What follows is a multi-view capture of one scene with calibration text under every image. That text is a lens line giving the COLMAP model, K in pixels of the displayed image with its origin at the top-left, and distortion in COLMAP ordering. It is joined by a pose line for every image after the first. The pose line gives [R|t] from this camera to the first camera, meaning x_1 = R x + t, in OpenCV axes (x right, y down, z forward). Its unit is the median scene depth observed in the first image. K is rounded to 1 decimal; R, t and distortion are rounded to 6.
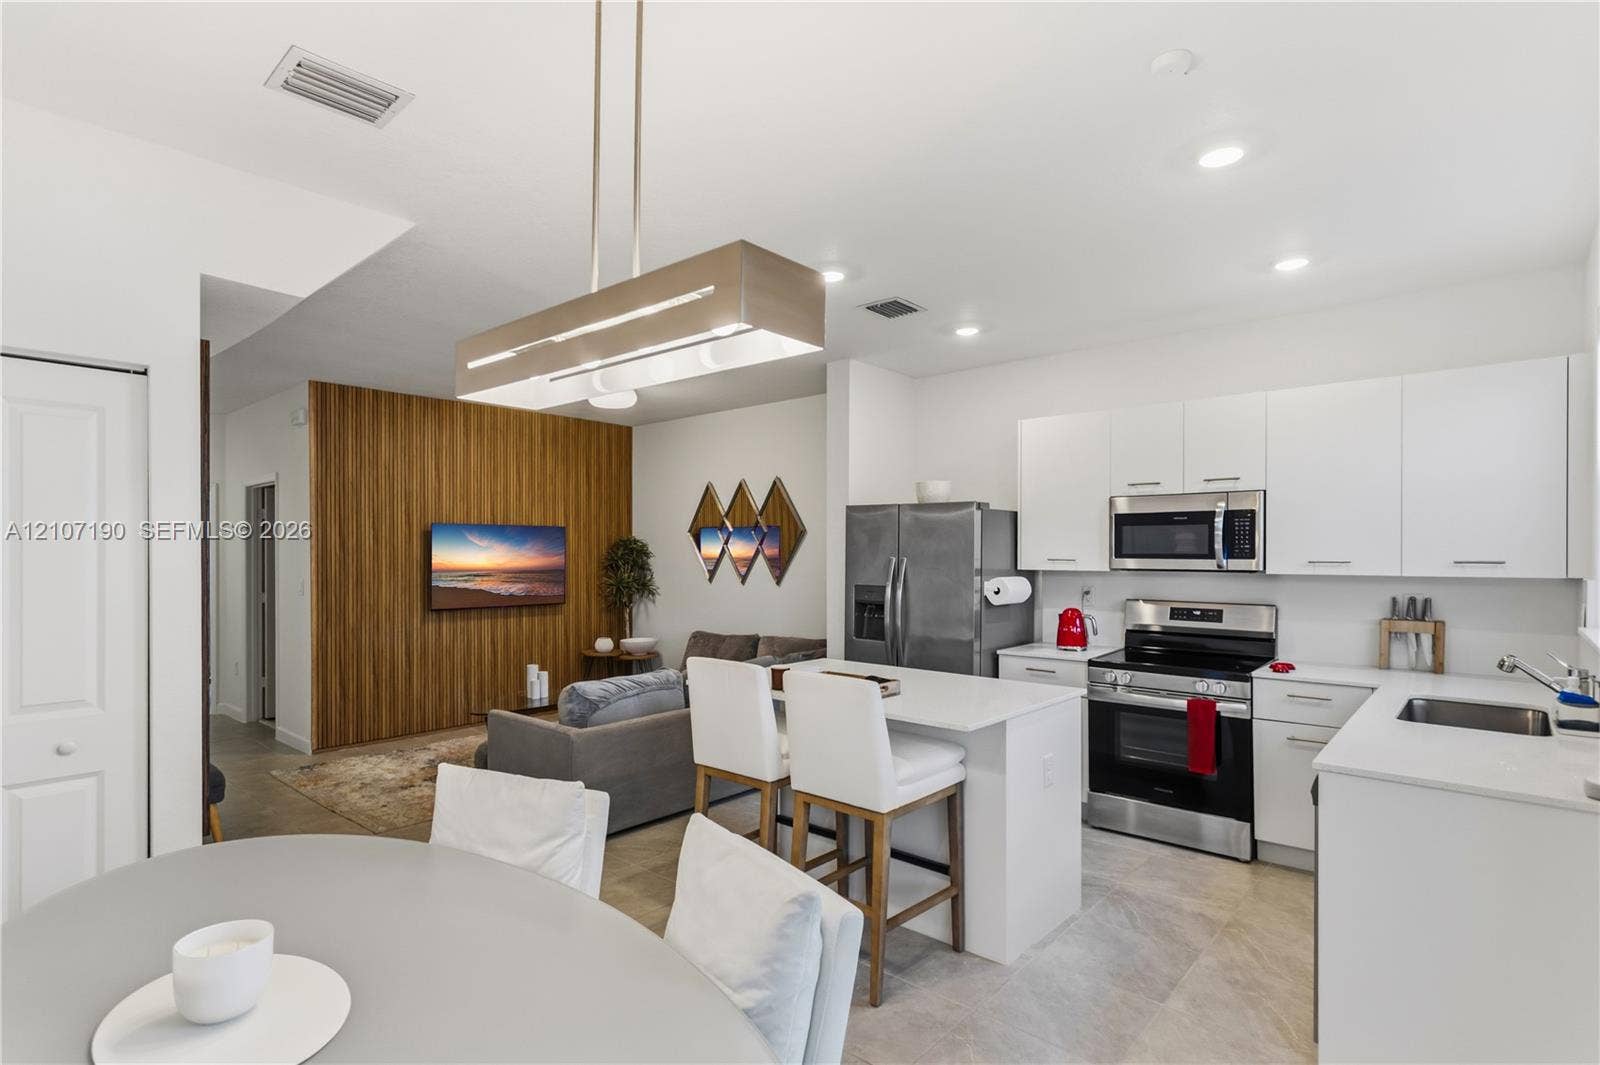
lens RADIAL K [[784.7, 0, 802.6], [0, 784.7, 550.1], [0, 0, 1]] dist [0.007192, 0.001140]
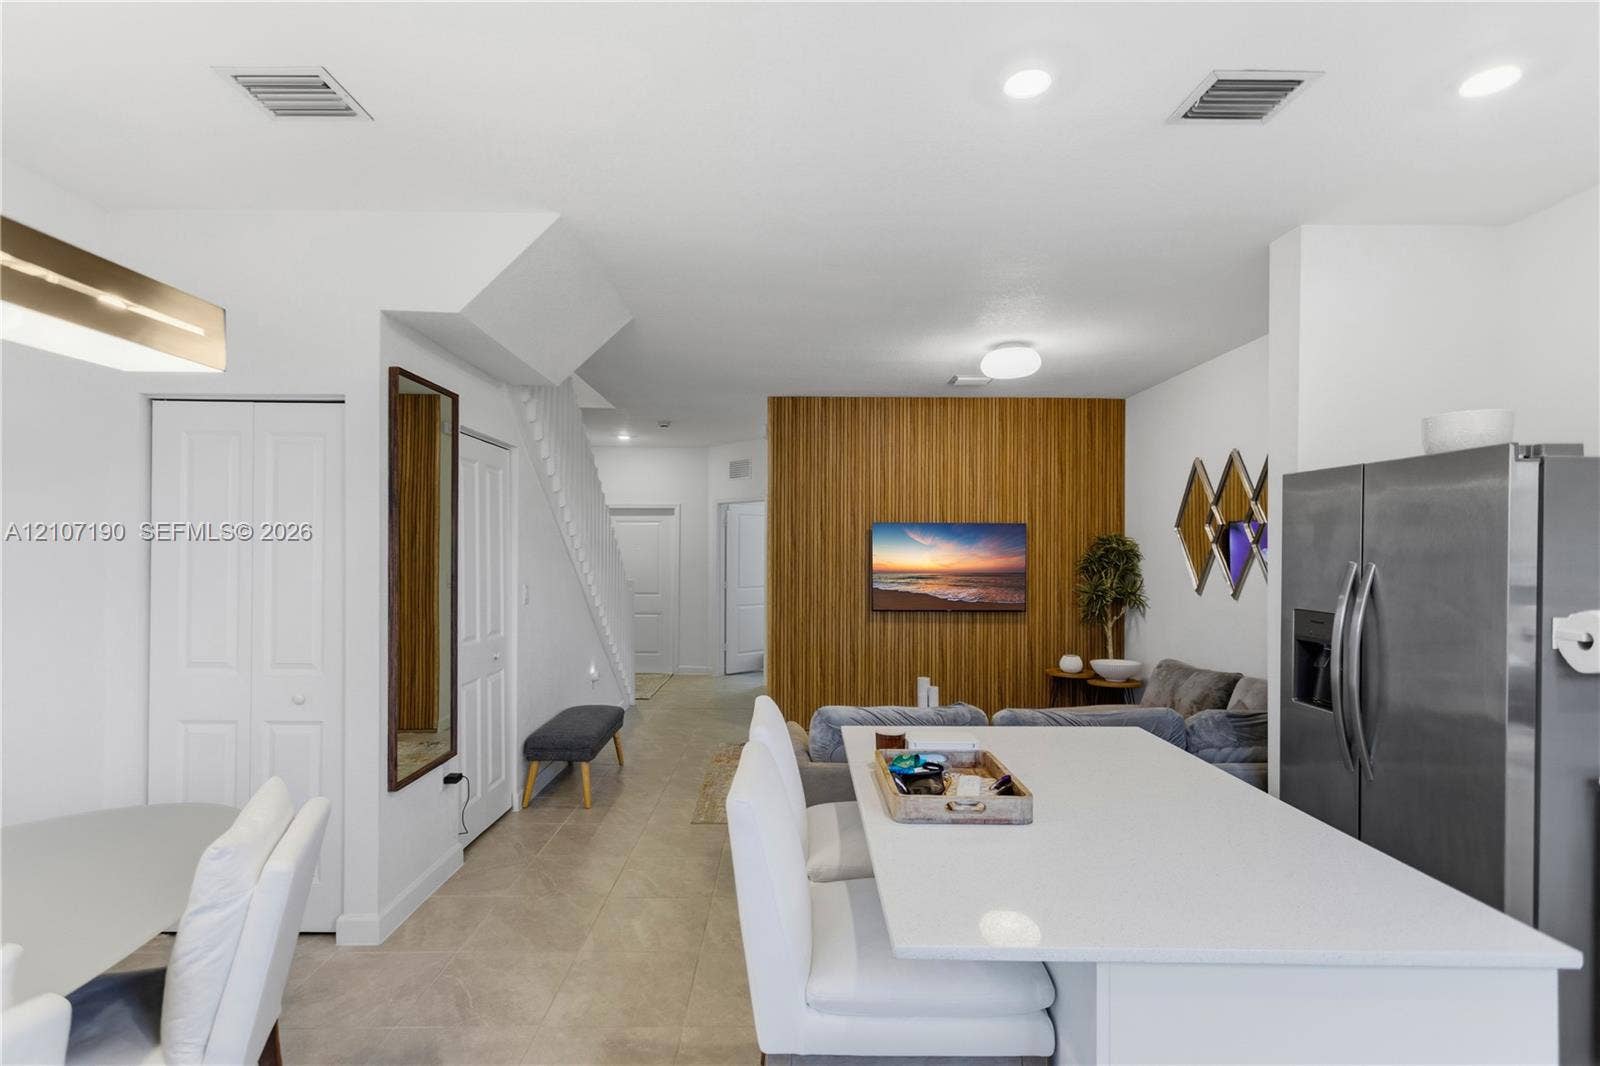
lens RADIAL K [[784.7, 0, 778.3], [0, 784.7, 553.8], [0, 0, 1]] dist [0.007192, 0.001140]
pose [[0.670683, 0.004169, -0.741732, 0.183751], [-0.002887, 0.999991, 0.003009, 0.002268], [0.741738, 0.000123, 0.670689, 0.242047]]
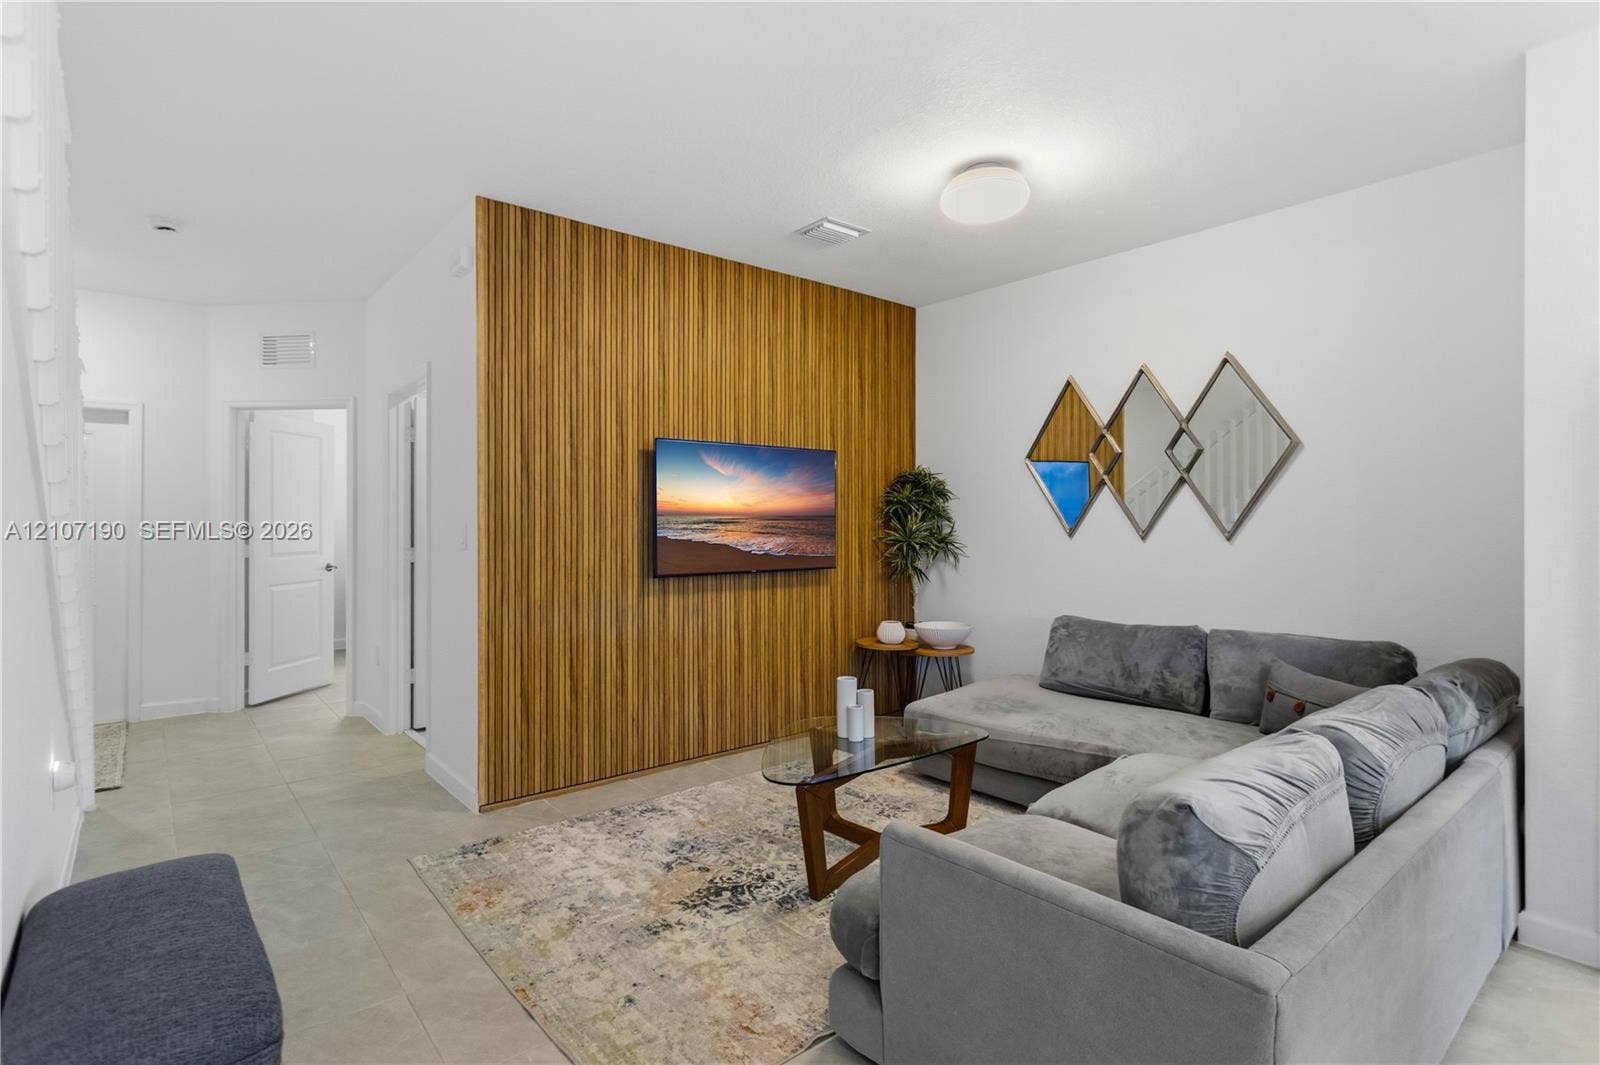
lens RADIAL K [[819.7, 0, 837.9], [0, 819.7, 510.0], [0, 0, 1]] dist [0.004275, -0.000365]
pose [[0.990802, 0.000523, -0.135319, -0.237698], [-0.001122, 0.999990, -0.004351, 0.026079], [0.135315, 0.004463, 0.990793, 0.369684]]
